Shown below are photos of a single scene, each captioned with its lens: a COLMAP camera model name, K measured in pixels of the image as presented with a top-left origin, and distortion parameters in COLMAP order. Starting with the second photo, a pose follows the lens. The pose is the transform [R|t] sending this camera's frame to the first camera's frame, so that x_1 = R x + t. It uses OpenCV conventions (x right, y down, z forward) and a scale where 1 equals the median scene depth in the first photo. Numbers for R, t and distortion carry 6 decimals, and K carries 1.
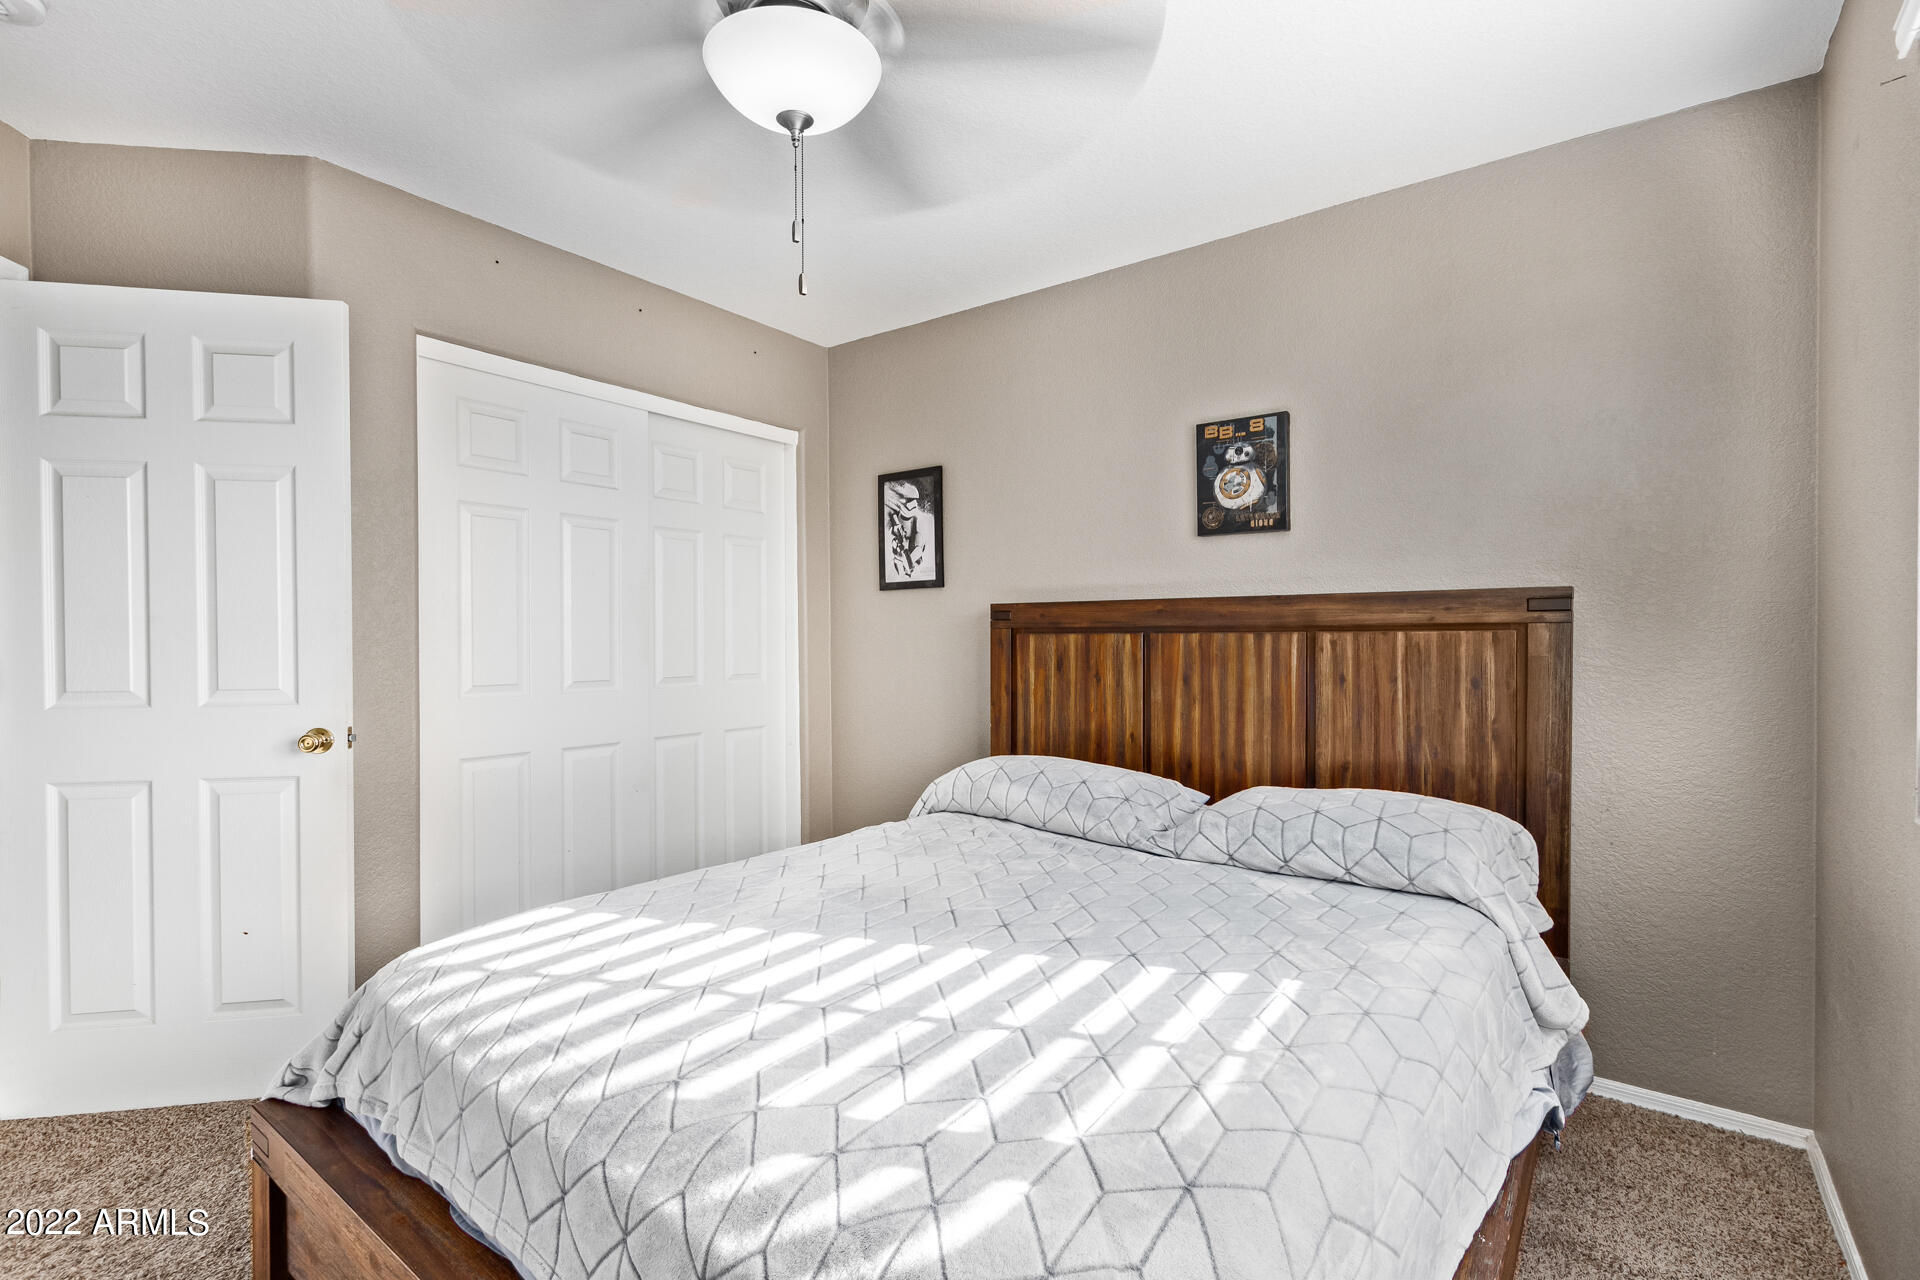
lens RADIAL K [[890.7, 0, 965.8], [0, 890.7, 646.1], [0, 0, 1]] dist [0.005649, -0.003917]
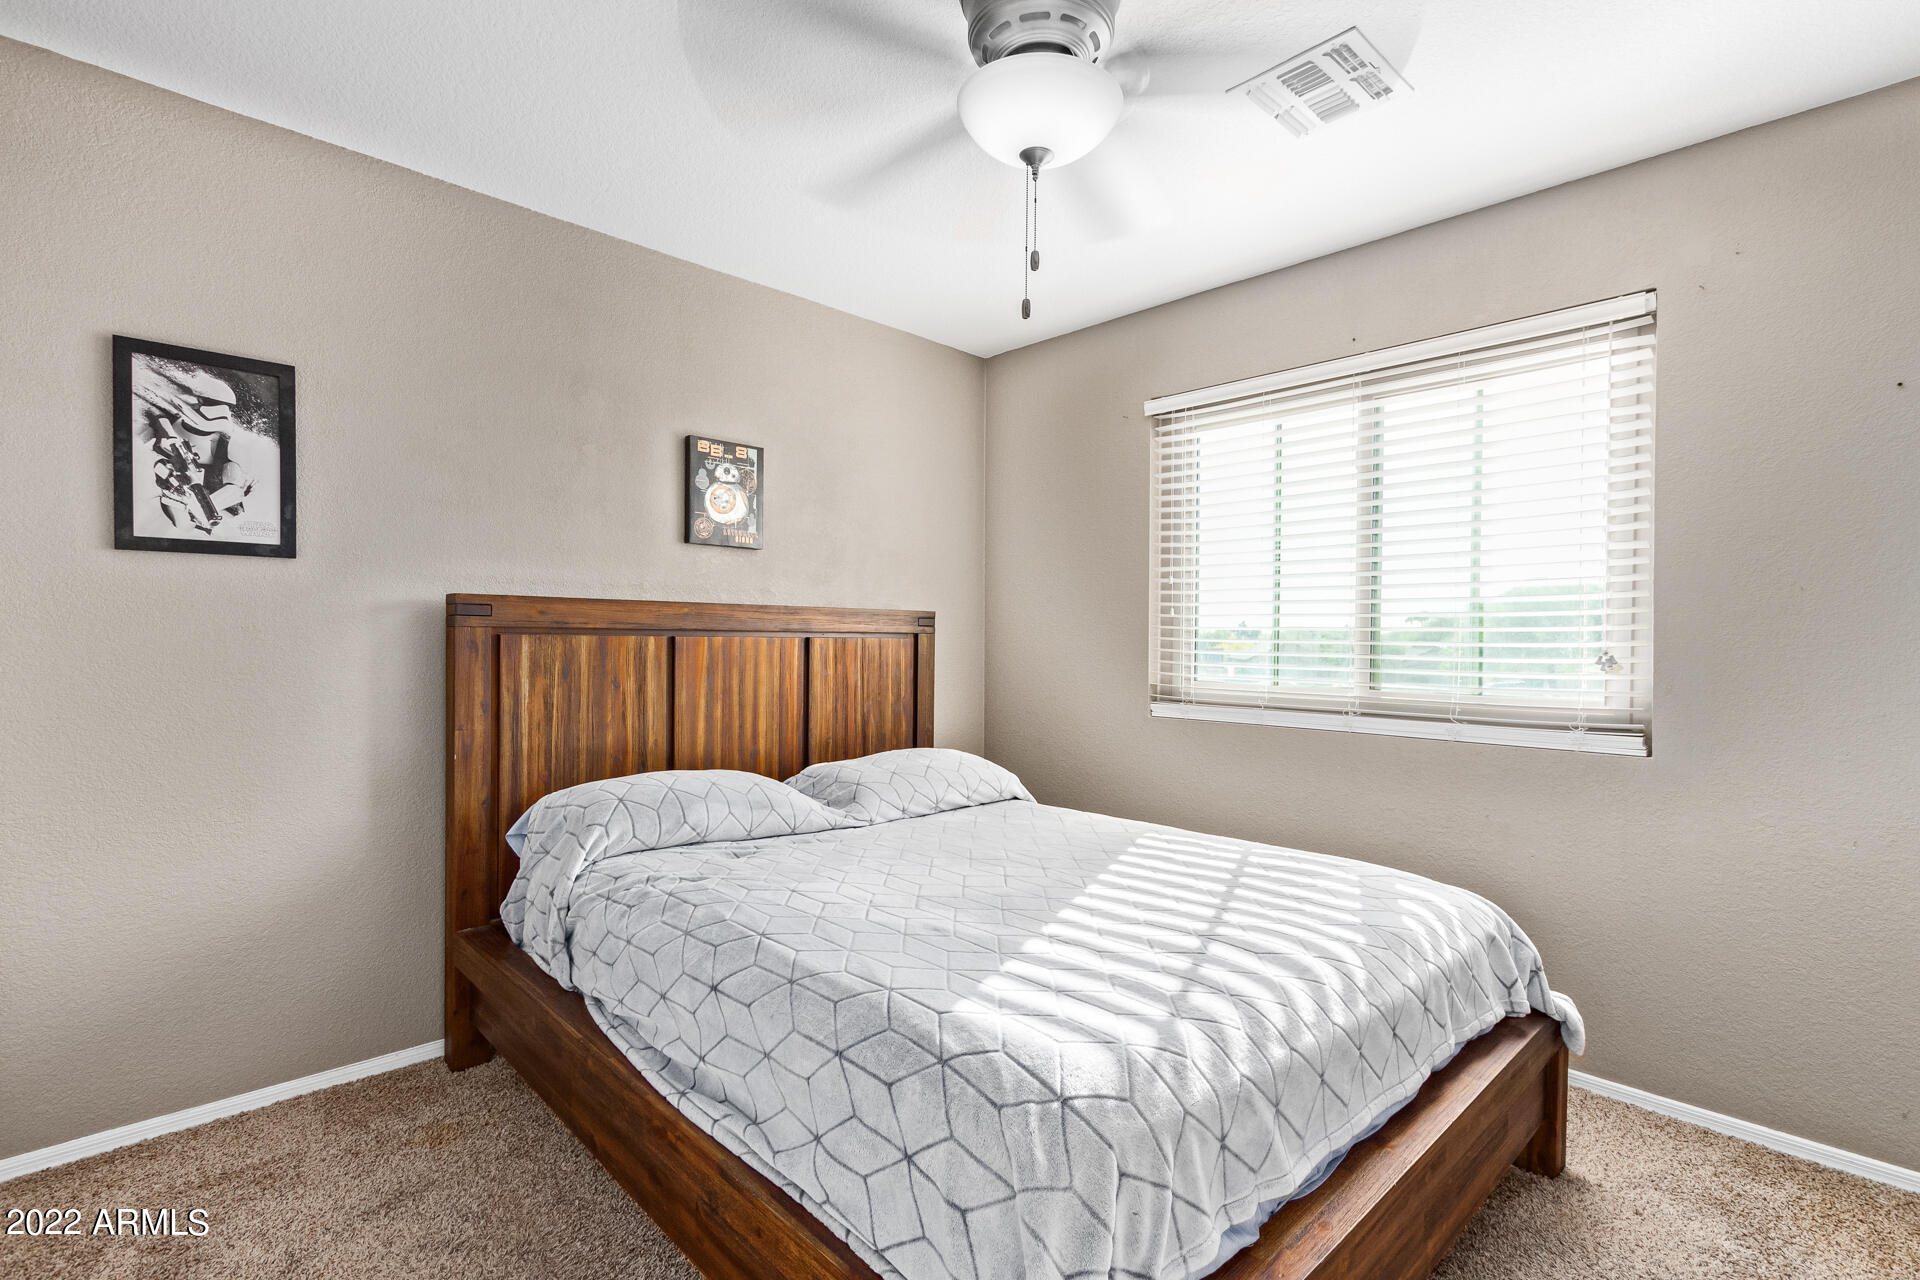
lens RADIAL K [[890.7, 0, 967.4], [0, 890.7, 639.7], [0, 0, 1]] dist [0.005649, -0.003917]
pose [[0.151736, 0.003613, 0.988414, -0.681067], [-0.000120, 0.999993, -0.003637, -0.006475], [-0.988421, 0.000433, 0.151736, 0.500141]]
